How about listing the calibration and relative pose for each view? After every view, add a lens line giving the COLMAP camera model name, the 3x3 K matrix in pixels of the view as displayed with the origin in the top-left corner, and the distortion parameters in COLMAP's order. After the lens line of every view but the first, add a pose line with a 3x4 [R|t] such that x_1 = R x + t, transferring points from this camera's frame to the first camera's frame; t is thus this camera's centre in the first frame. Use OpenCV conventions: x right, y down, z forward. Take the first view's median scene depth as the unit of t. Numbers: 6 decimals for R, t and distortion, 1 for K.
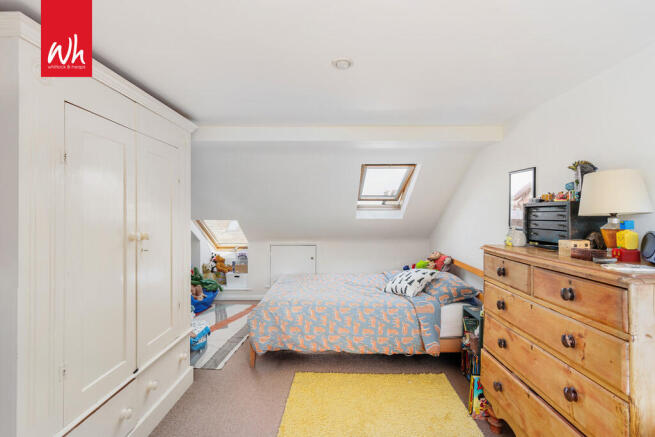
lens RADIAL K [[322.7, 0, 327.6], [0, 322.7, 215.1], [0, 0, 1]] dist [-0.001232, -0.000731]
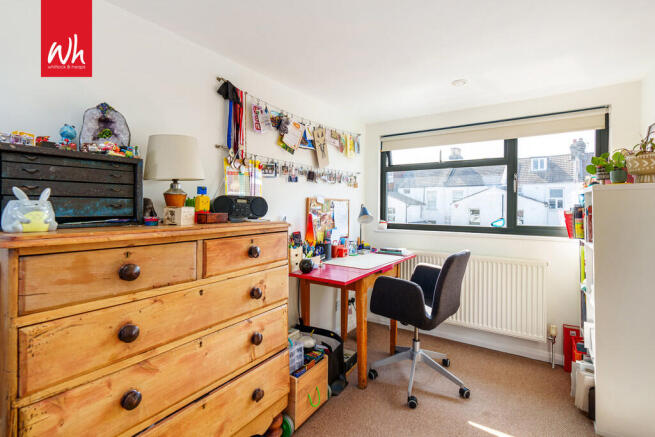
lens RADIAL K [[302.1, 0, 327.6], [0, 302.1, 213.1], [0, 0, 1]] dist [0.002380, 0.002109]
pose [[-0.840470, -0.008619, 0.541789, -0.024368], [0.001990, 0.999818, 0.018991, 0.081906], [-0.541854, 0.017040, -0.840300, 1.519188]]
